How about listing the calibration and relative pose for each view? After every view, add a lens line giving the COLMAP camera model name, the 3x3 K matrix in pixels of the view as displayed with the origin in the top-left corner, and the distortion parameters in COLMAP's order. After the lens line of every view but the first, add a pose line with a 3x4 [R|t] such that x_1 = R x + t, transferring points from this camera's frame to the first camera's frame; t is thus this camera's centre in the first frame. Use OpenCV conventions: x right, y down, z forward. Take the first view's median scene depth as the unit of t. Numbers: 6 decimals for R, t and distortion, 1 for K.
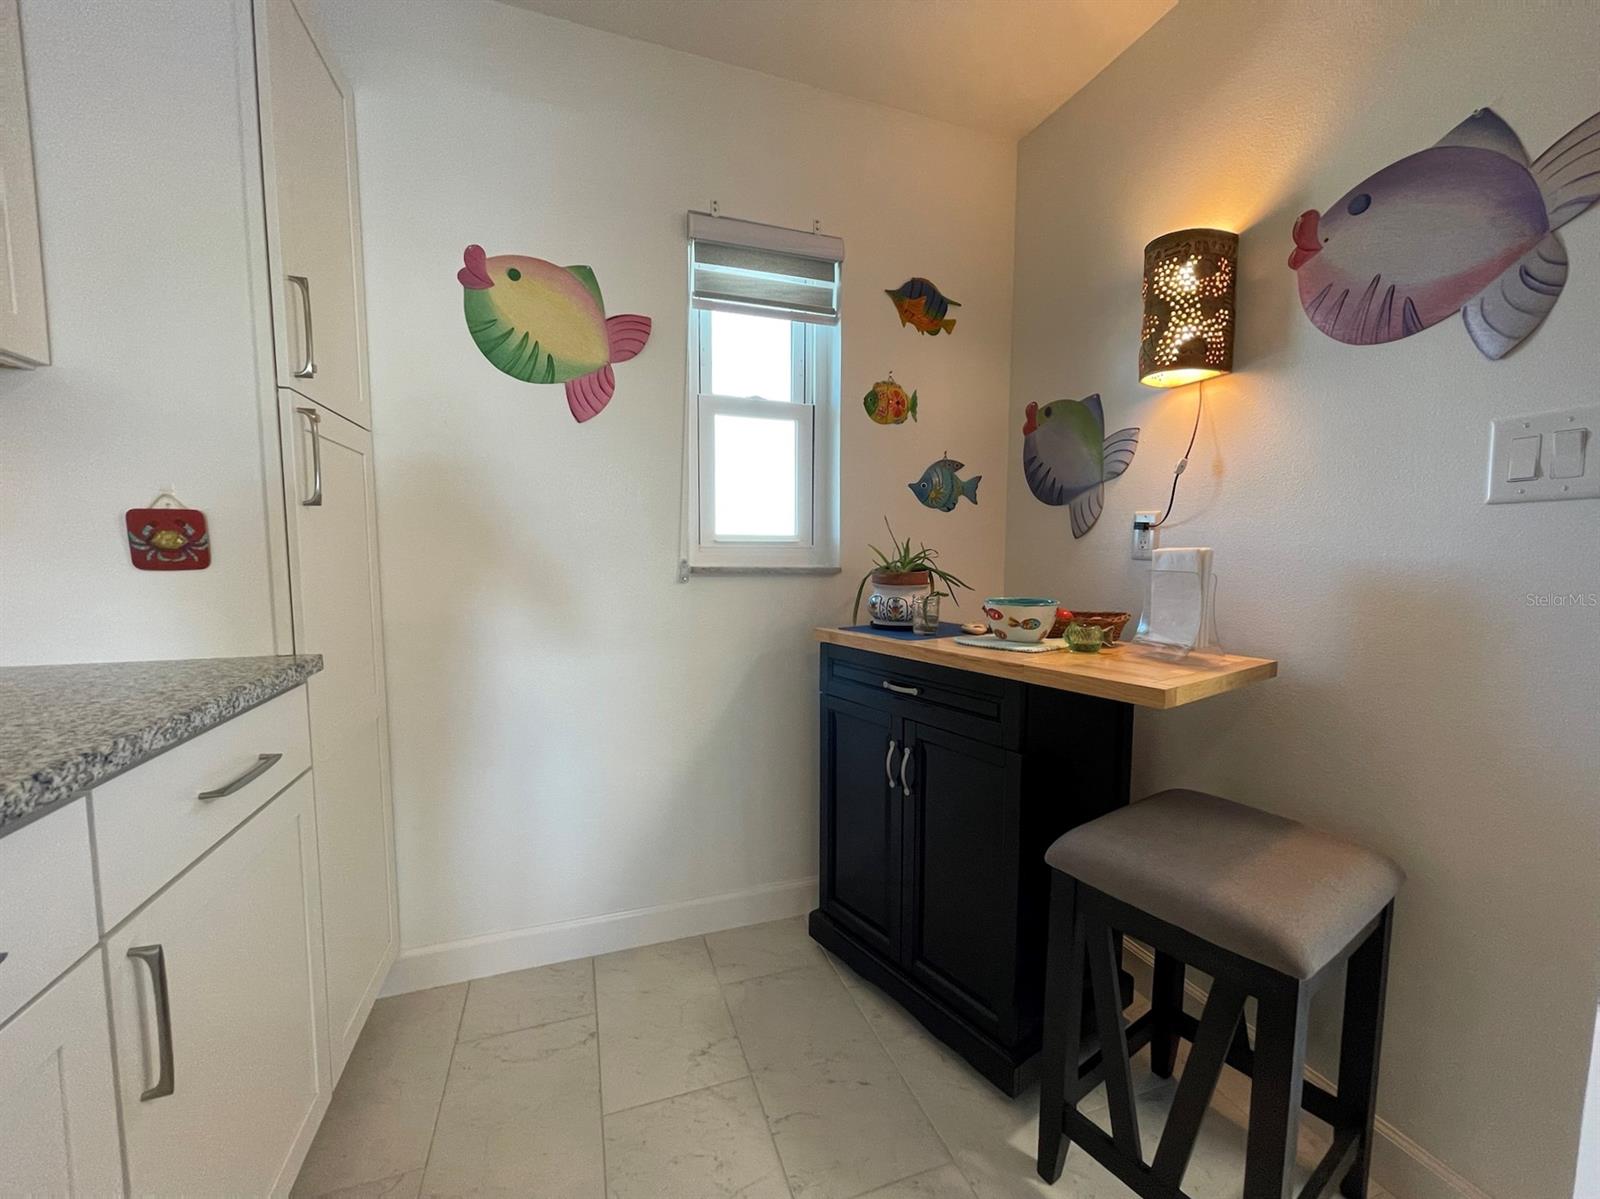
lens RADIAL K [[651.5, 0, 802.0], [0, 651.5, 599.1], [0, 0, 1]] dist [-0.015158, 0.000028]
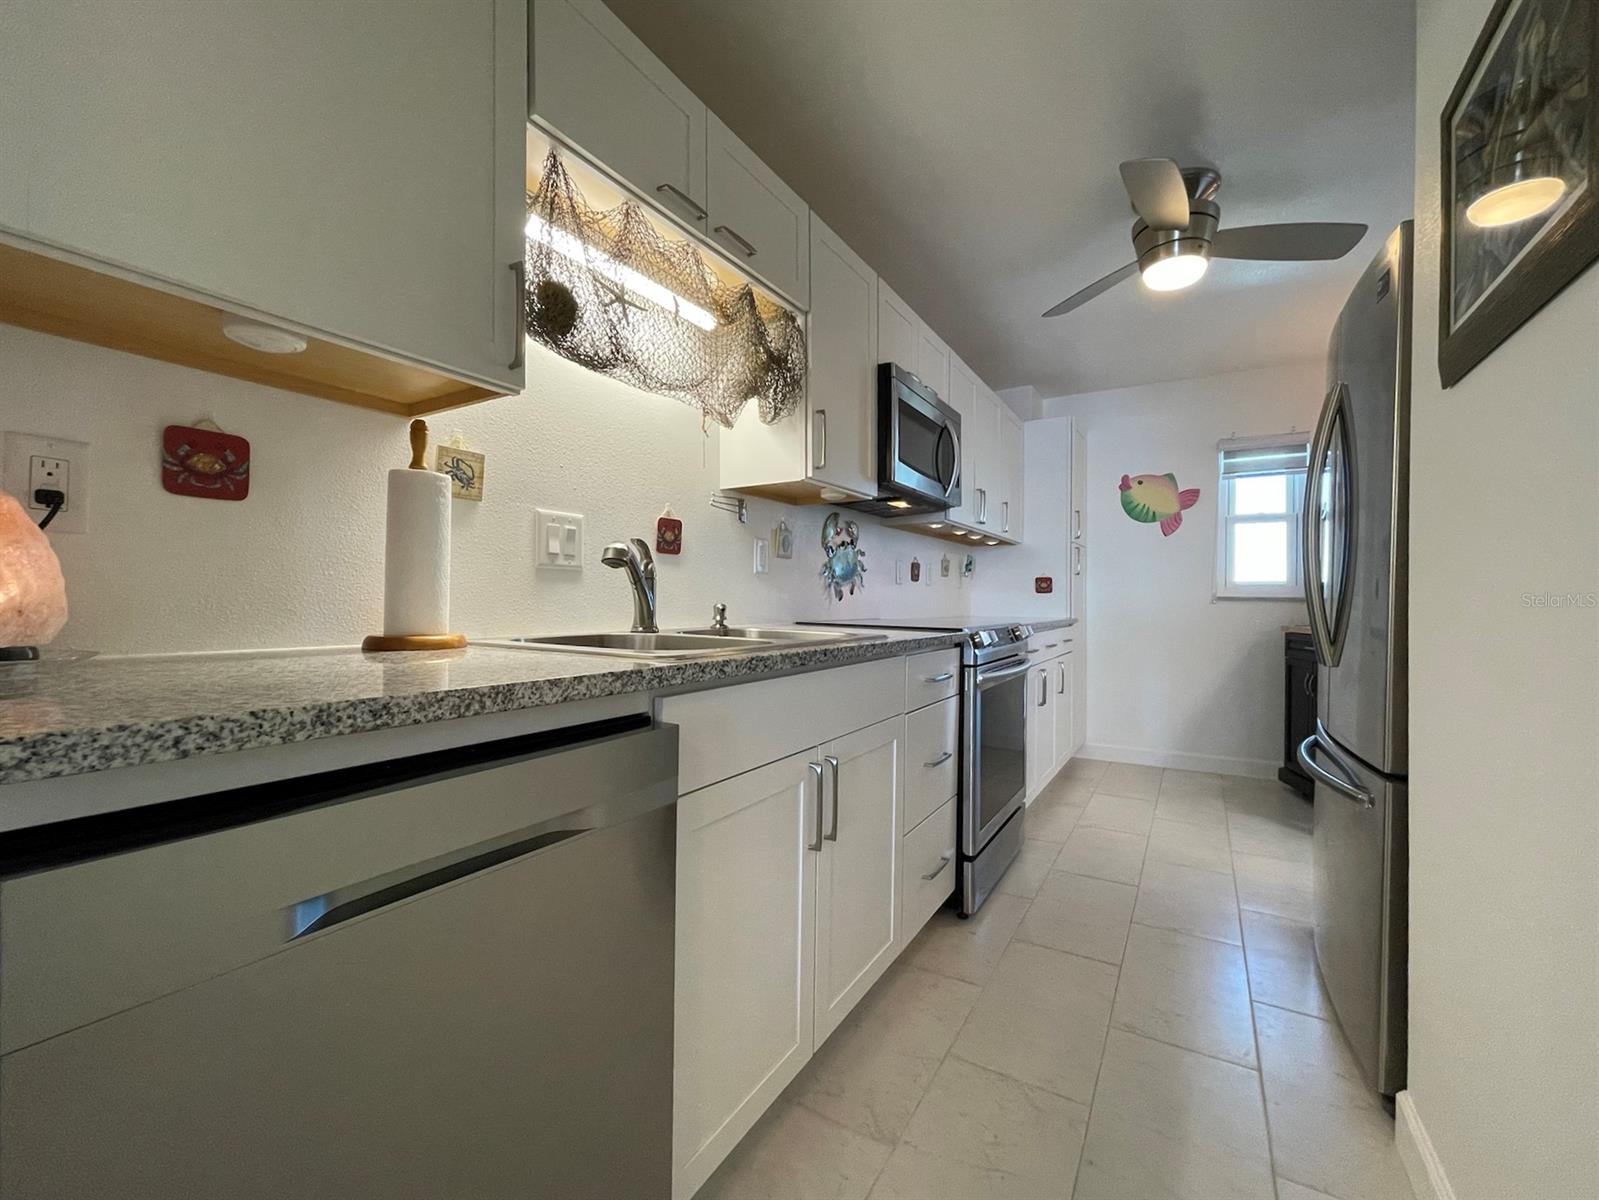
lens RADIAL K [[651.1, 0, 814.3], [0, 651.1, 598.3], [0, 0, 1]] dist [-0.015158, 0.000028]
pose [[0.657548, 0.003309, -0.753405, 0.582115], [-0.060016, 0.997043, -0.048001, 0.145332], [0.751019, 0.076780, 0.655802, -1.465584]]
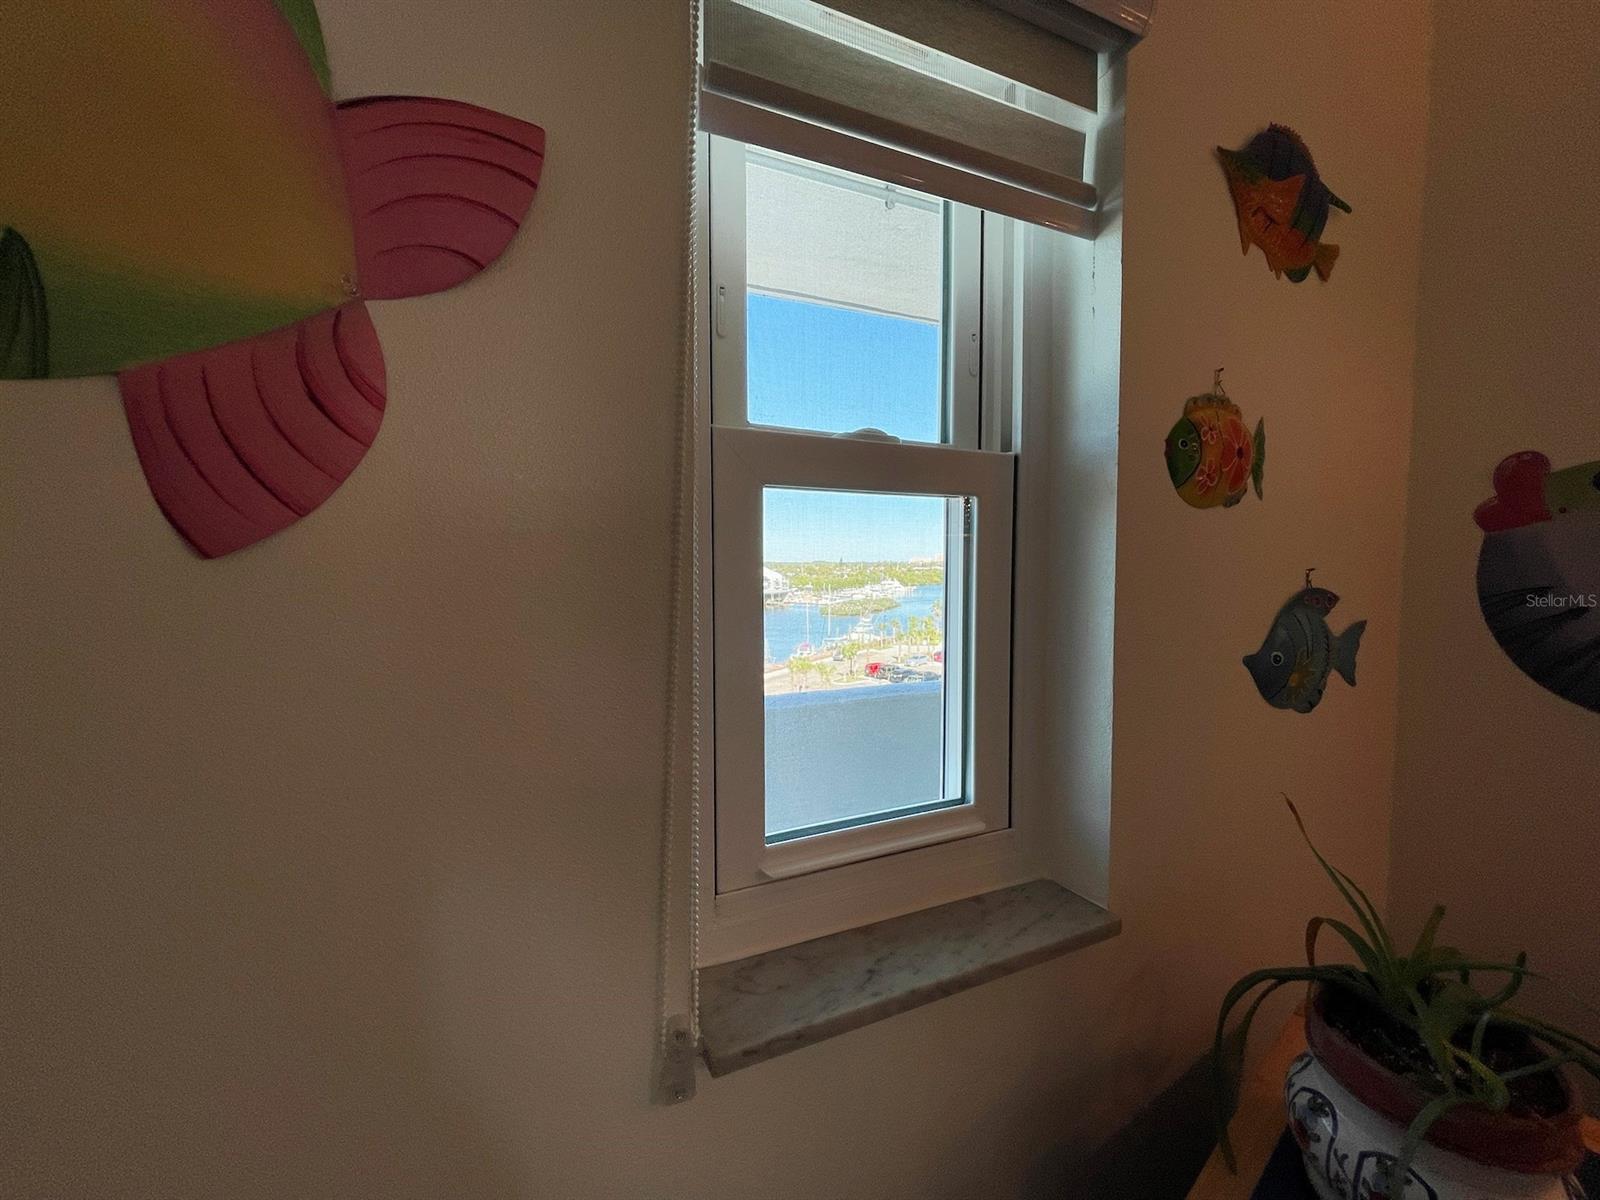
lens RADIAL K [[651.5, 0, 799.1], [0, 651.5, 602.8], [0, 0, 1]] dist [-0.015158, 0.000028]
pose [[0.996923, -0.012138, 0.077435, -0.149503], [0.013618, 0.999734, -0.018608, -0.234300], [-0.077189, 0.019606, 0.996824, 0.719941]]
